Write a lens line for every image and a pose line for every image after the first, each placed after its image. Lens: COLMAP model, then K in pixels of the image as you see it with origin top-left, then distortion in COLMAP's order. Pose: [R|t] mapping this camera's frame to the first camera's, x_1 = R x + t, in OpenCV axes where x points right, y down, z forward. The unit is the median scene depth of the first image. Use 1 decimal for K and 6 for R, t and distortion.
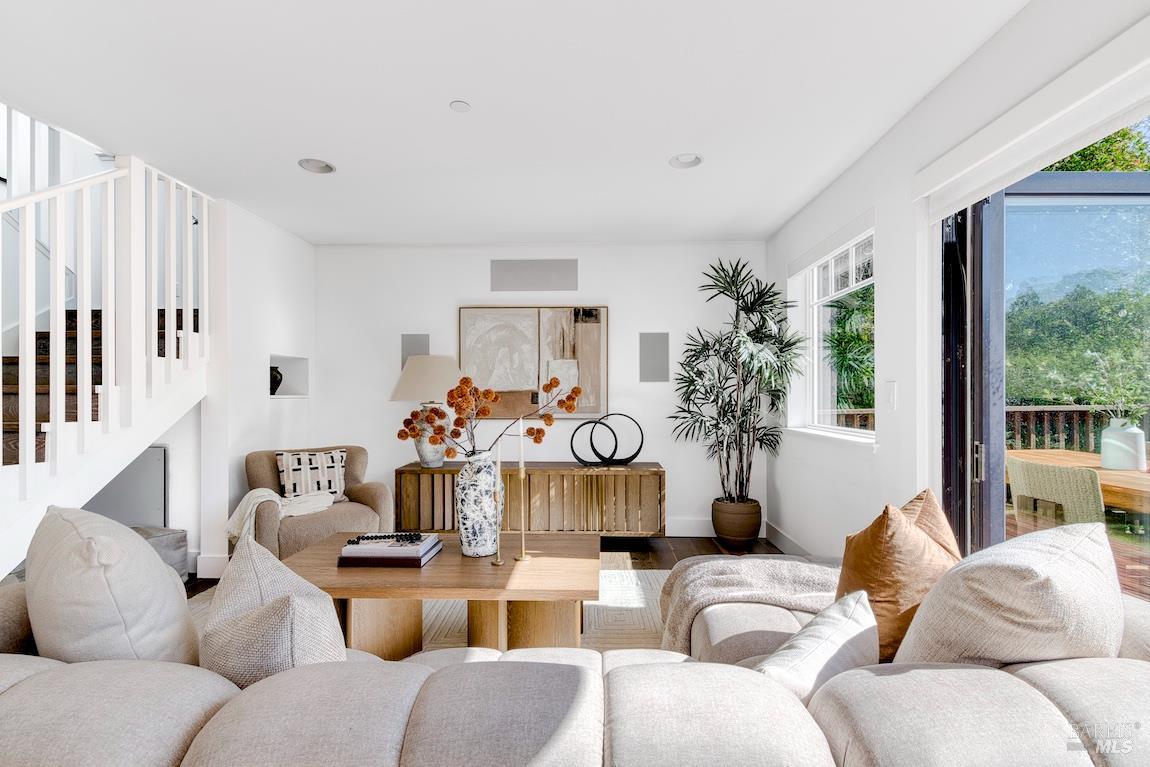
lens RADIAL K [[546.3, 0, 574.8], [0, 546.3, 391.6], [0, 0, 1]] dist [-0.000429, -0.000004]
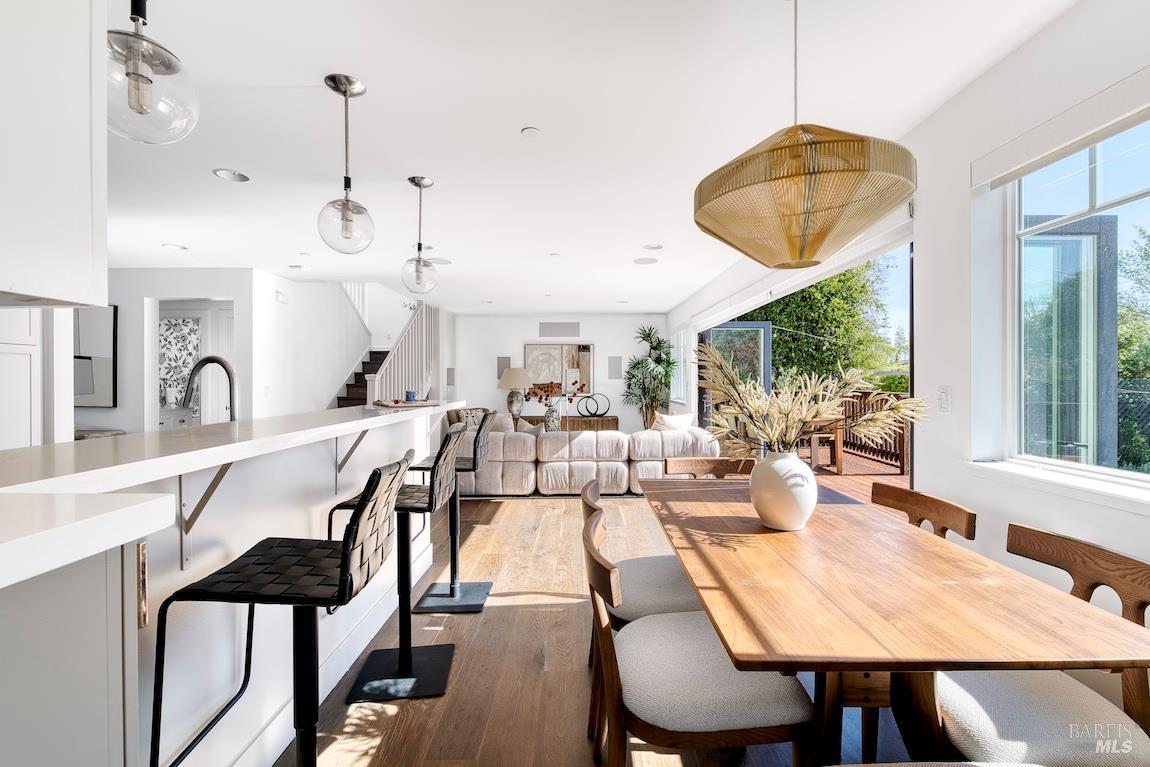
lens RADIAL K [[496.3, 0, 581.1], [0, 496.3, 385.6], [0, 0, 1]] dist [-0.001775, -0.000167]
pose [[0.999015, -0.001732, 0.044333, -0.081325], [0.000861, 0.999807, 0.019647, -0.032150], [-0.044359, -0.019590, 0.998824, -1.021828]]
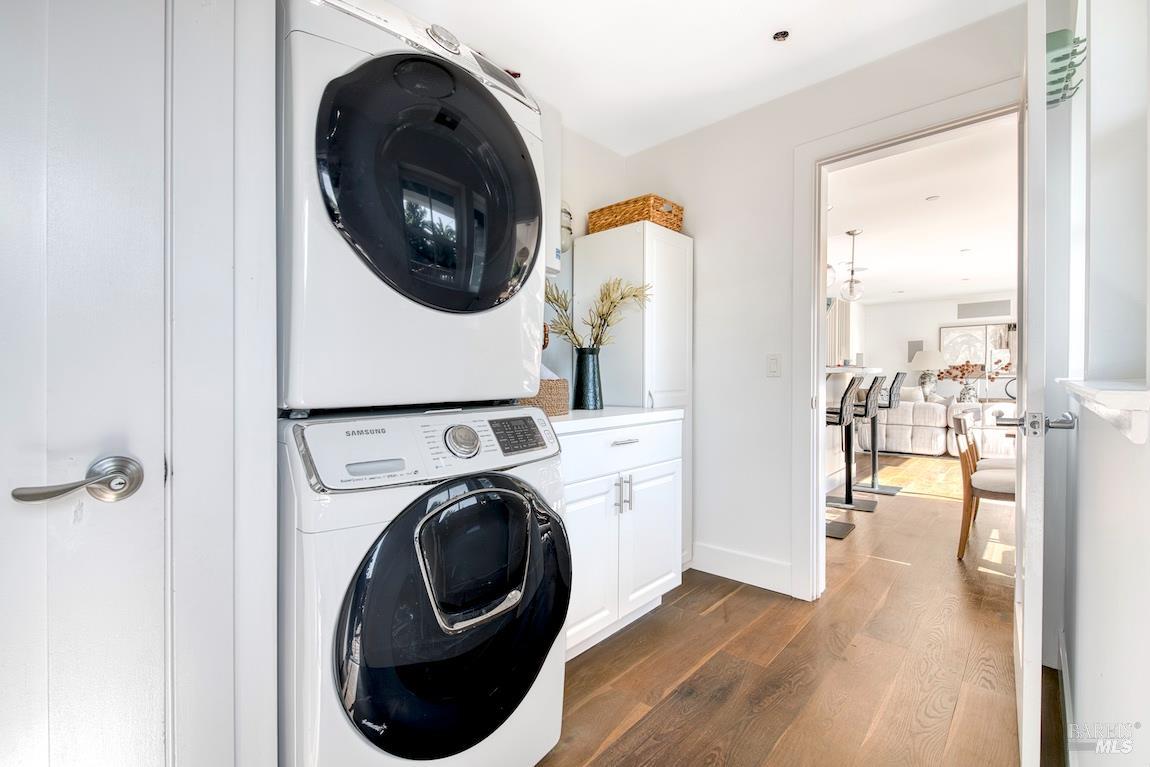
lens RADIAL K [[496.3, 0, 582.4], [0, 496.3, 388.7], [0, 0, 1]] dist [-0.001775, -0.000167]
pose [[0.762343, 0.008421, -0.647118, -0.013643], [0.016163, 0.999356, 0.032047, 0.005630], [0.646971, -0.034890, 0.761716, -1.557527]]
